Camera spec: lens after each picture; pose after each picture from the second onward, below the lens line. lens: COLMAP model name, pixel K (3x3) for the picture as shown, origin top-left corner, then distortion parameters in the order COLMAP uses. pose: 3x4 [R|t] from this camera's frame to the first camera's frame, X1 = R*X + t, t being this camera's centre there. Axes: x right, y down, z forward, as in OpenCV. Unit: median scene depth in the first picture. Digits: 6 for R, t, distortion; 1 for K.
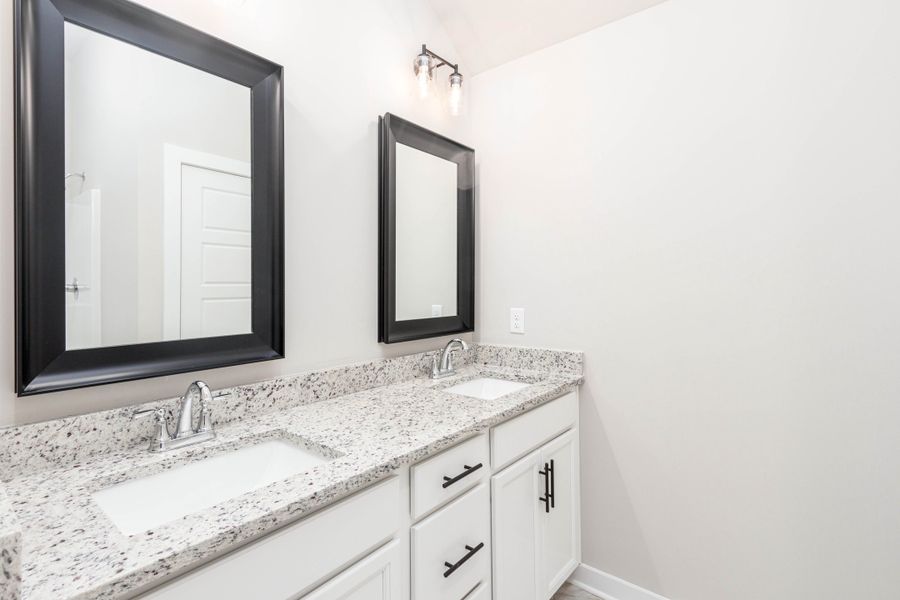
lens RADIAL K [[403.3, 0, 416.4], [0, 403.3, 269.4], [0, 0, 1]] dist [0.004054, -0.001577]
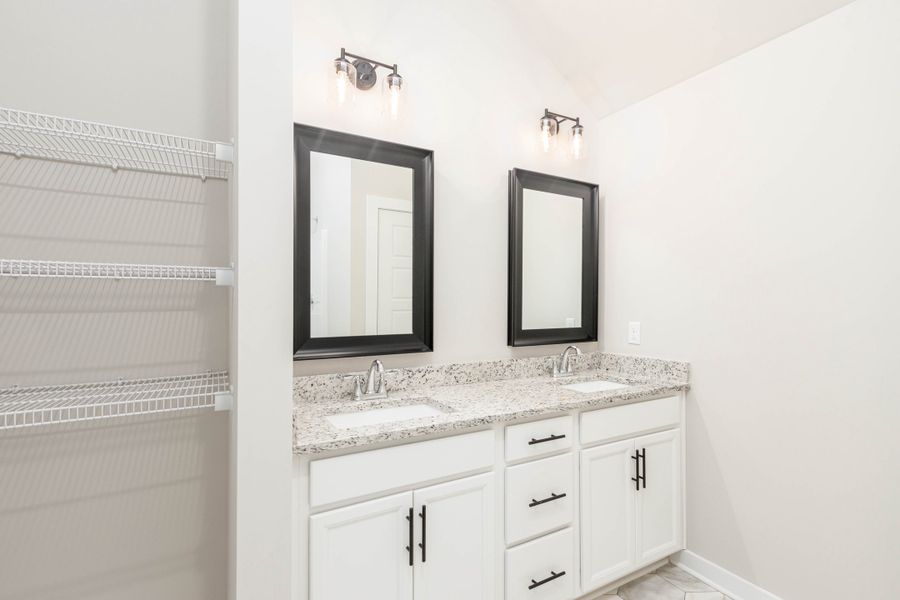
lens RADIAL K [[417.6, 0, 488.3], [0, 417.6, 274.1], [0, 0, 1]] dist [0.003347, 0.000361]
pose [[0.956672, -0.011698, -0.290932, 0.285490], [0.005682, 0.999752, -0.021512, -0.024367], [0.291112, 0.018927, 0.956502, -0.365819]]
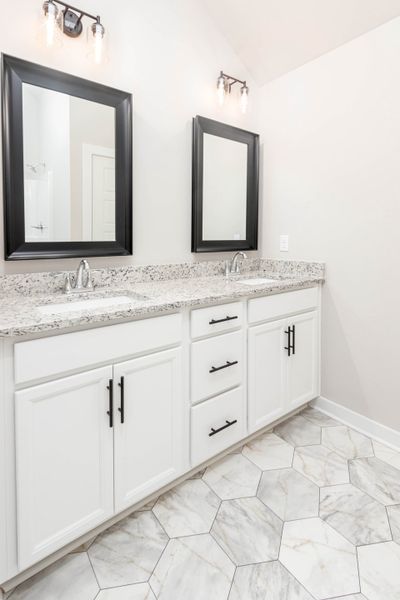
lens RADIAL K [[278.4, 0, 204.3], [0, 278.4, 231.9], [0, 0, 1]] dist [0.003347, 0.000361]
pose [[0.981072, 0.000703, -0.193640, 0.220391], [0.003841, 0.999726, 0.023089, 0.080823], [0.193604, -0.023396, 0.980801, -0.161123]]
